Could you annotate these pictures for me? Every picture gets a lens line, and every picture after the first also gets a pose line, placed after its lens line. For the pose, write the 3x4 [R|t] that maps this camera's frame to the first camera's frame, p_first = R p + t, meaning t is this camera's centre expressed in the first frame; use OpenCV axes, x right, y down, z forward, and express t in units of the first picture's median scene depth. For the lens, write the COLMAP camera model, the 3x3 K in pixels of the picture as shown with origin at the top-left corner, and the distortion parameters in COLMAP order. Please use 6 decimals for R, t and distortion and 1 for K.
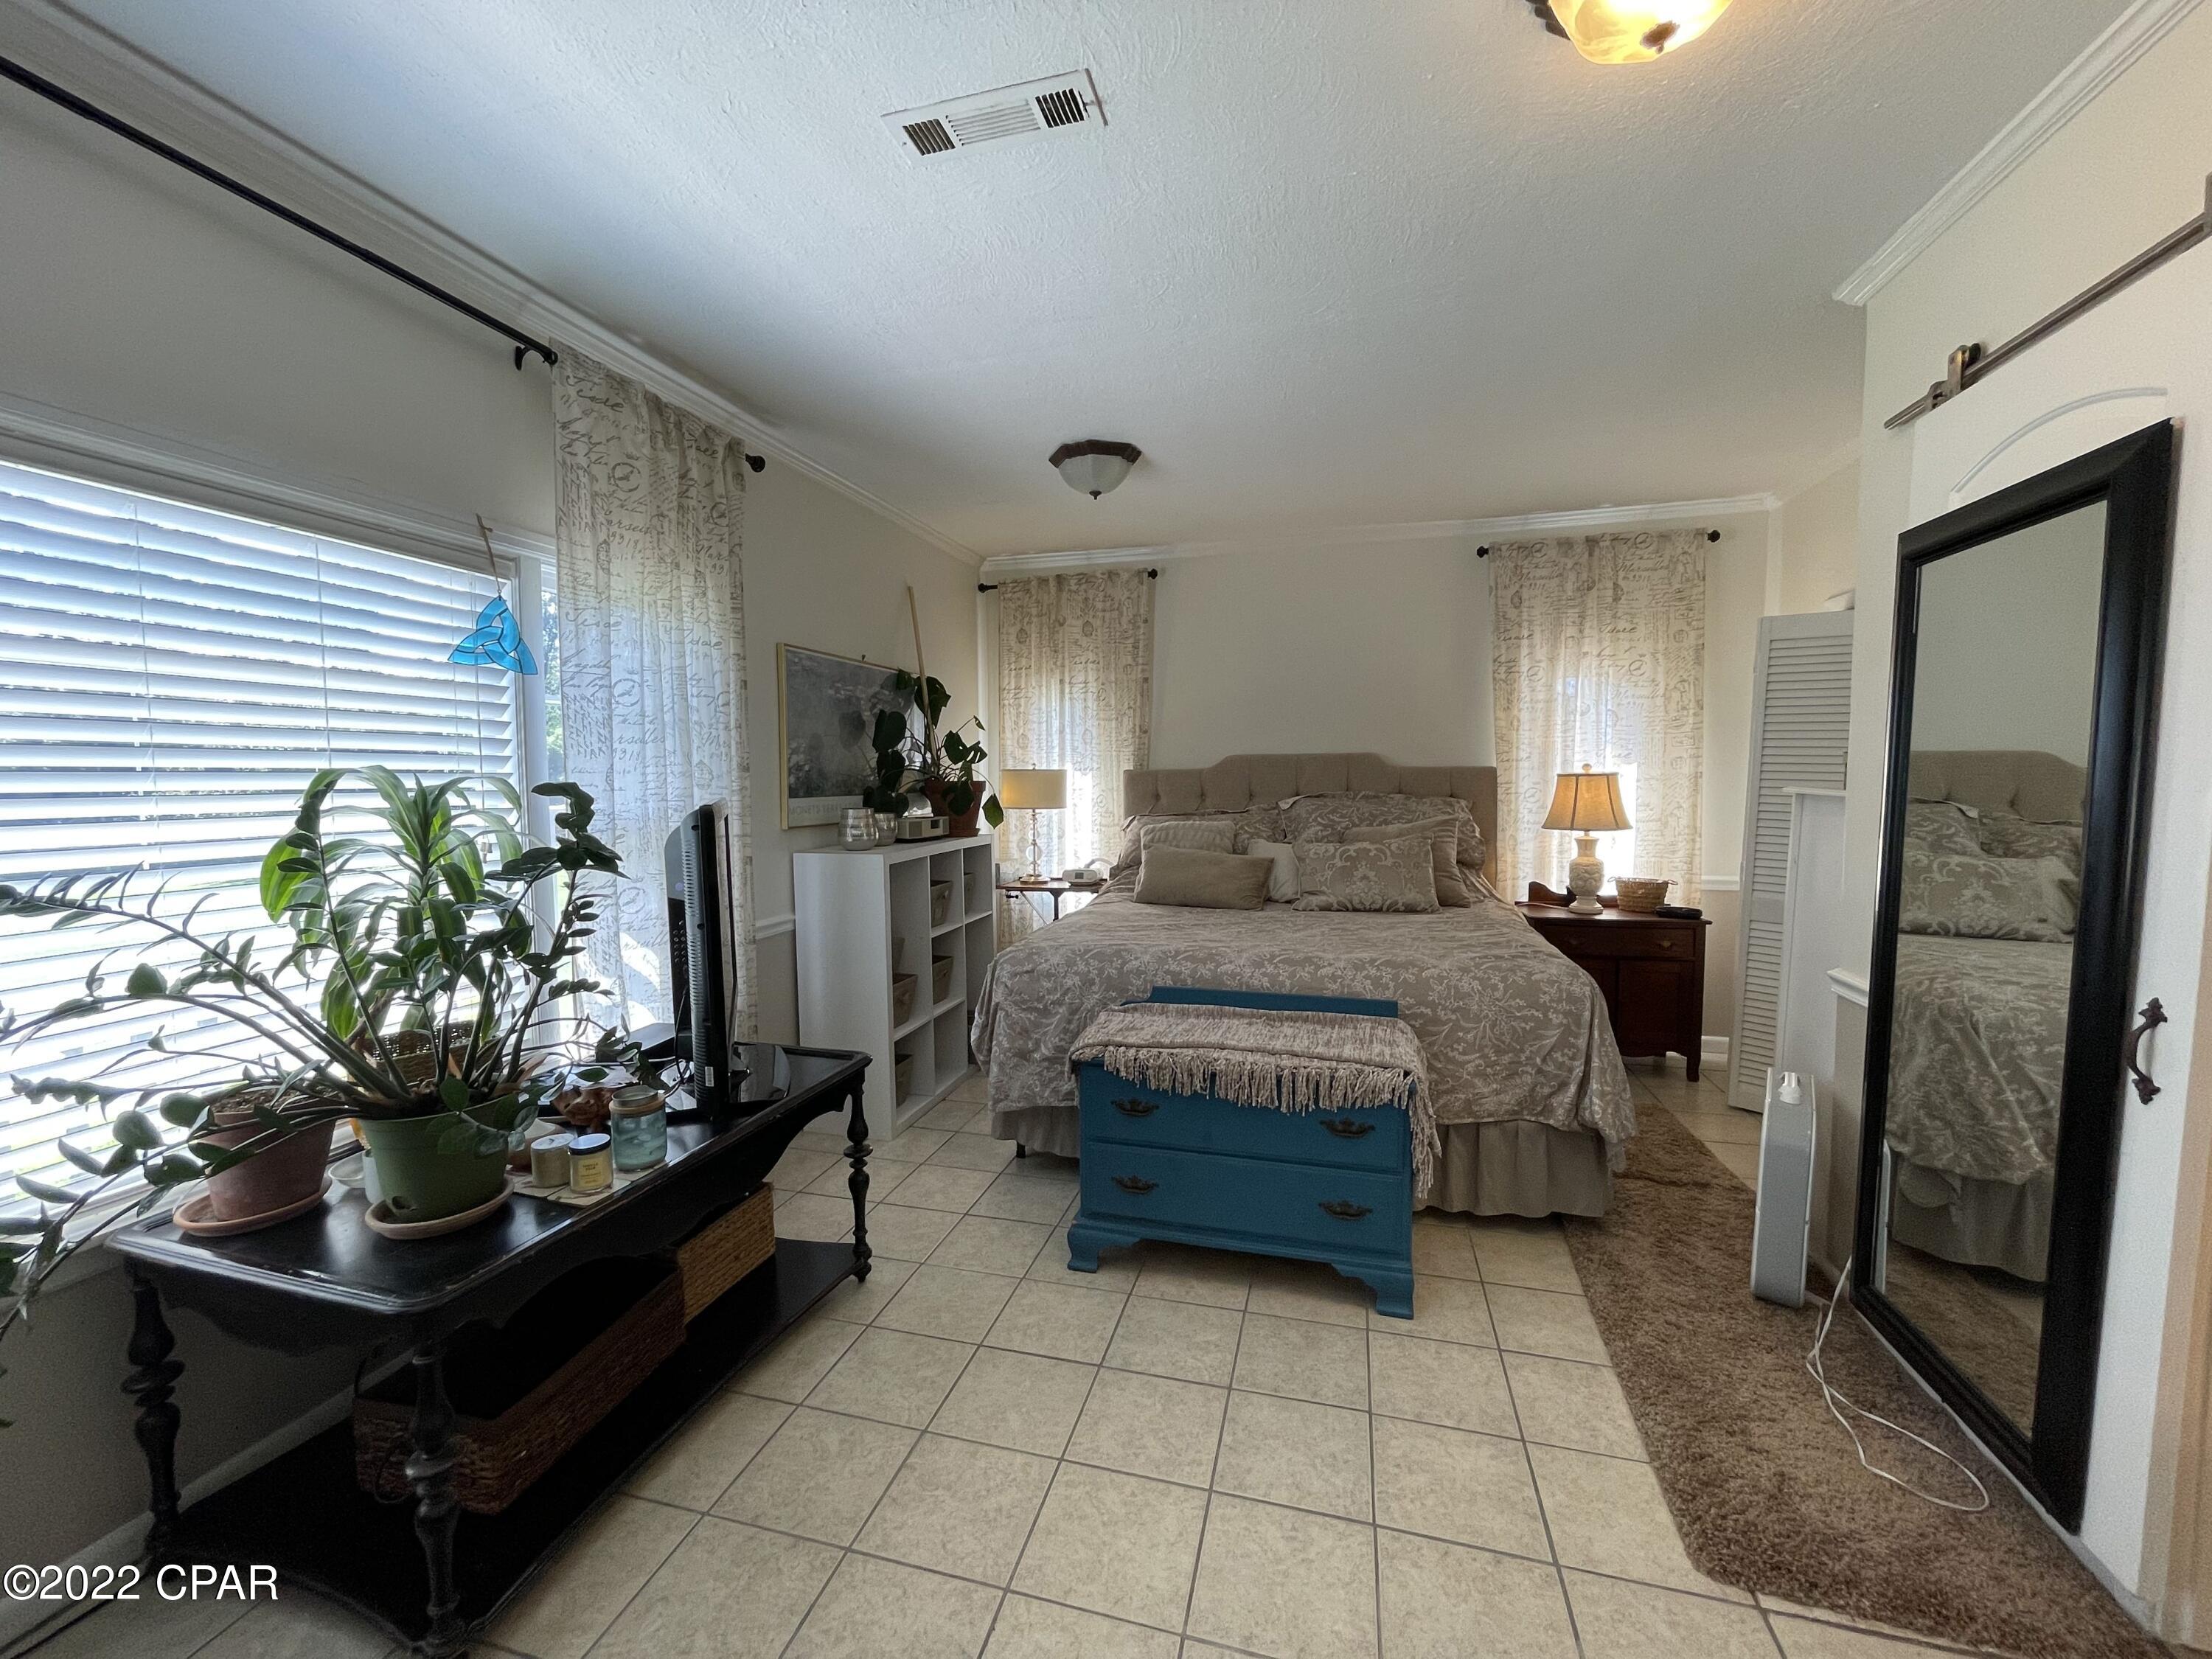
lens RADIAL K [[929.8, 0, 1089.2], [0, 929.8, 824.9], [0, 0, 1]] dist [-0.004476, 0.000303]
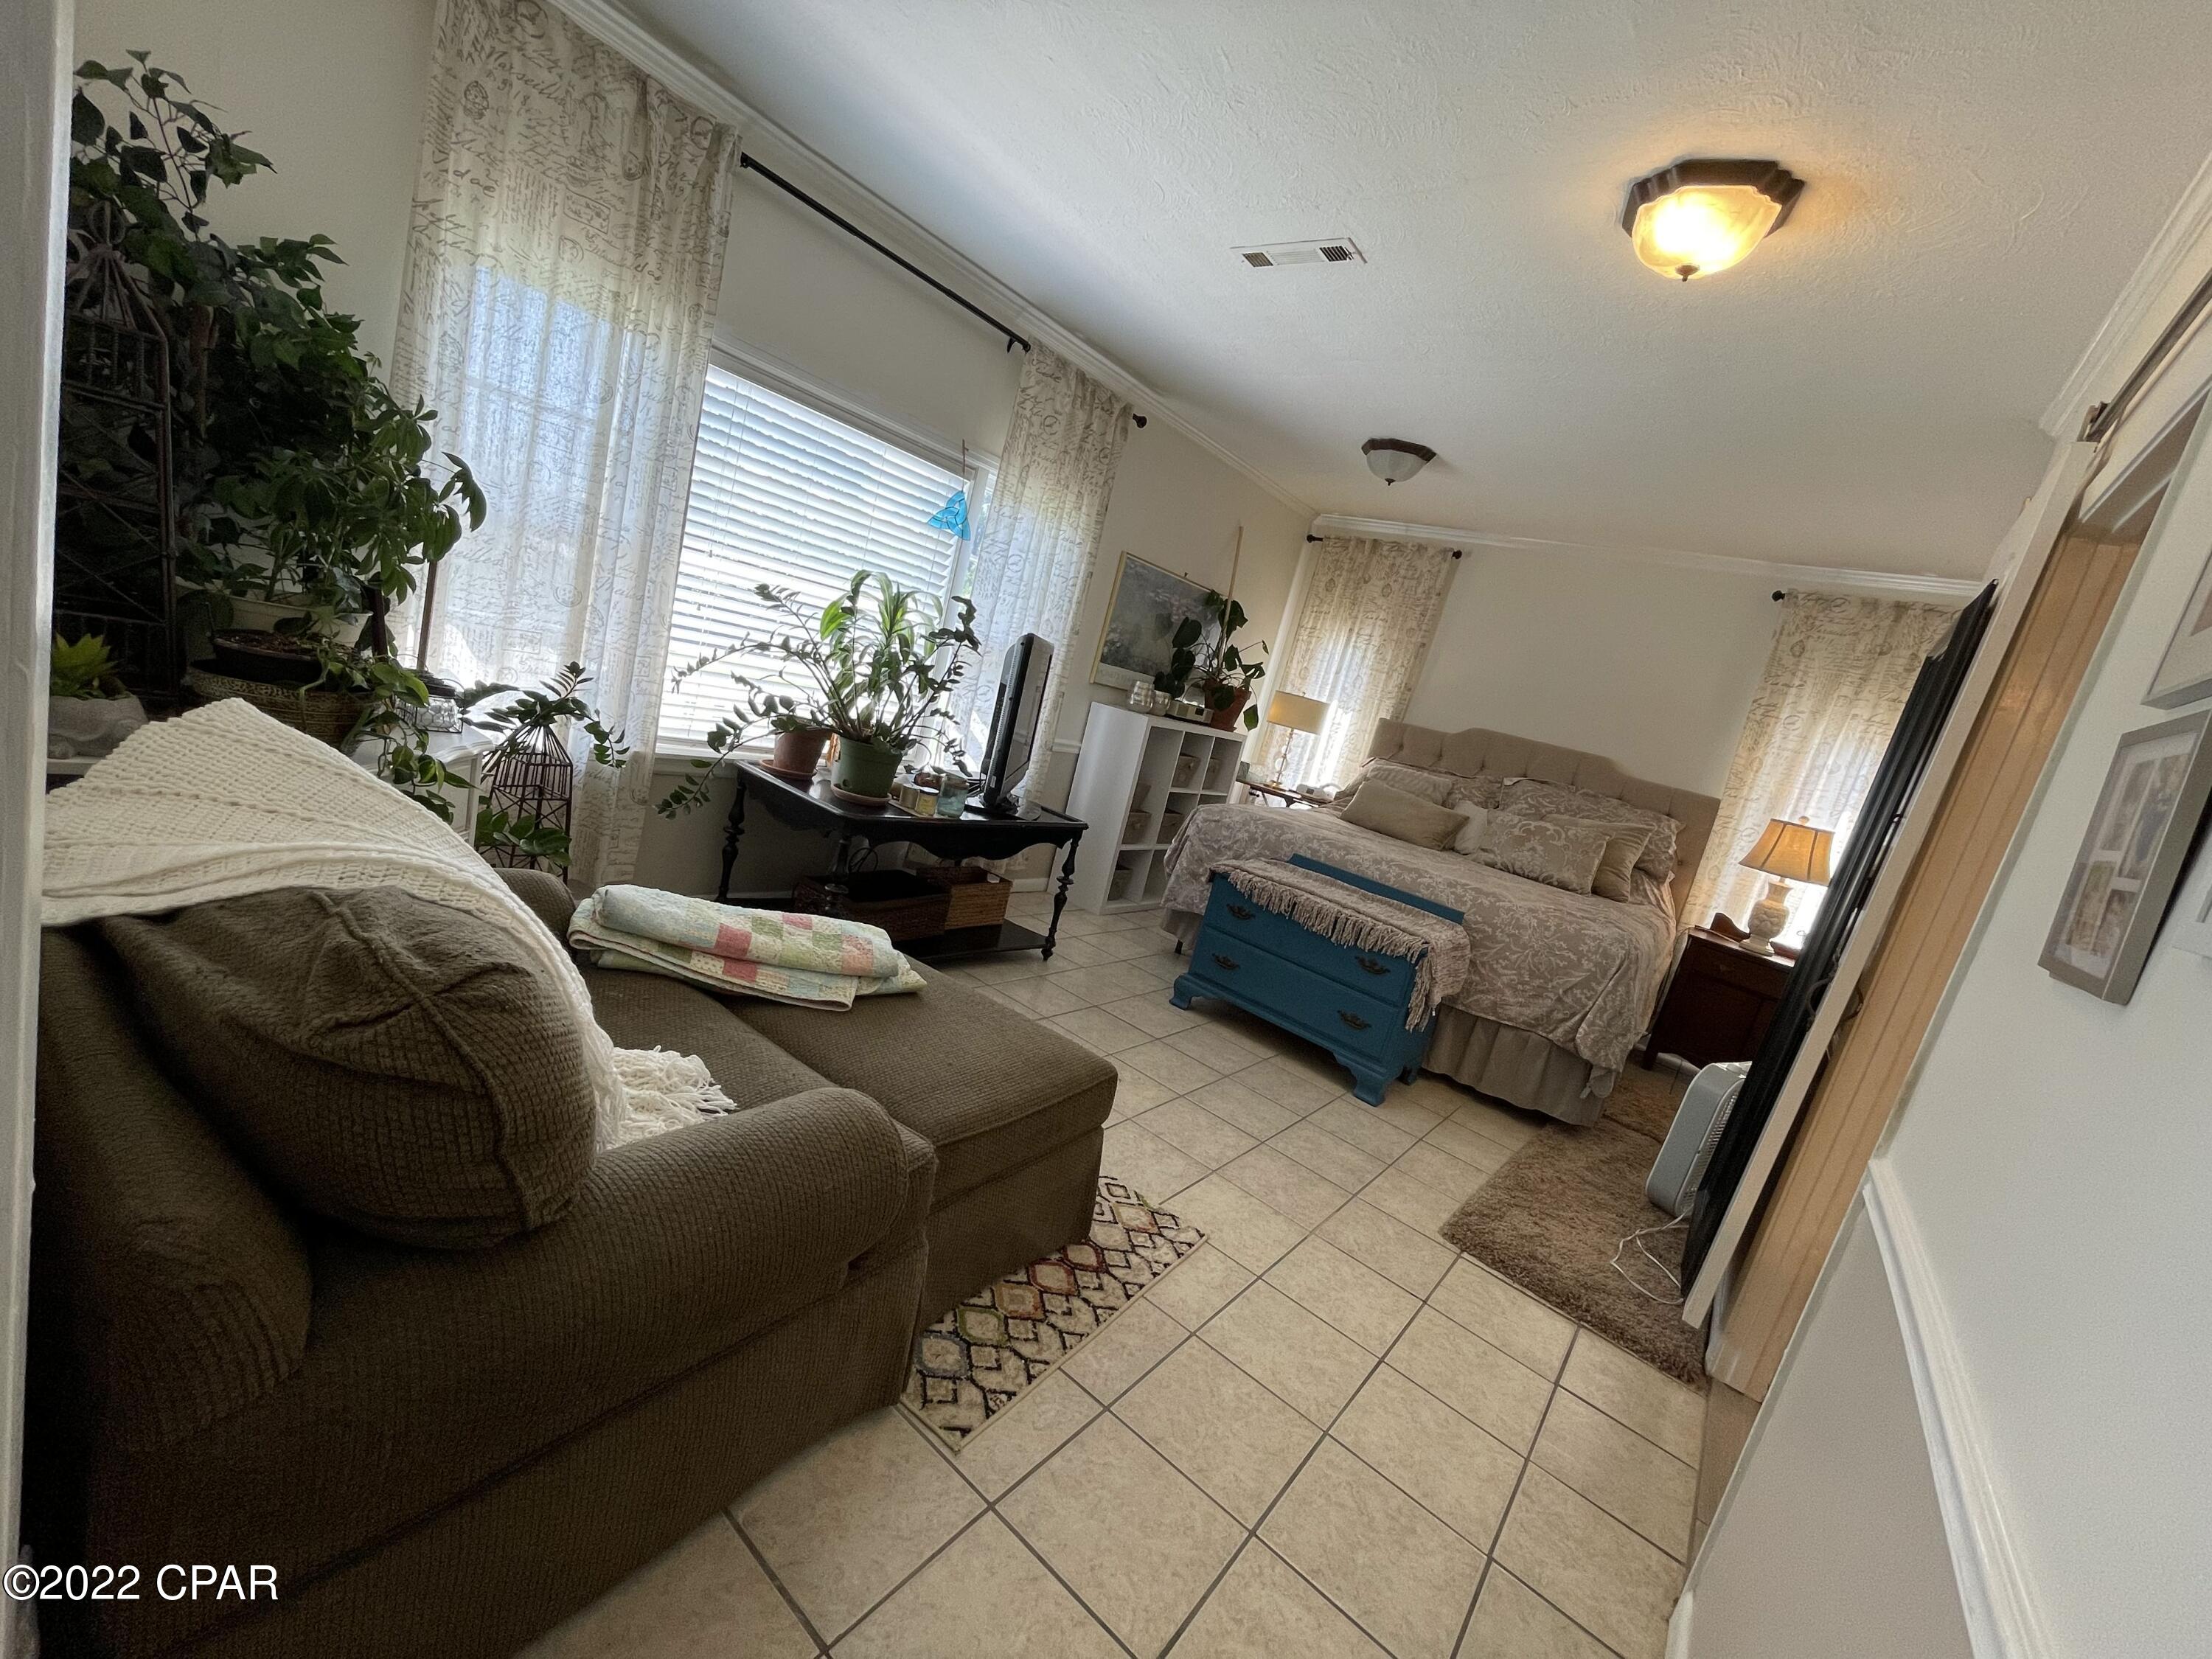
lens RADIAL K [[913.6, 0, 1059.8], [0, 913.6, 830.5], [0, 0, 1]] dist [-0.003225, -0.000500]
pose [[0.886489, 0.300999, -0.351478, 0.243734], [-0.270881, 0.953350, 0.133222, 0.061386], [0.375181, -0.022891, 0.926669, -0.406432]]
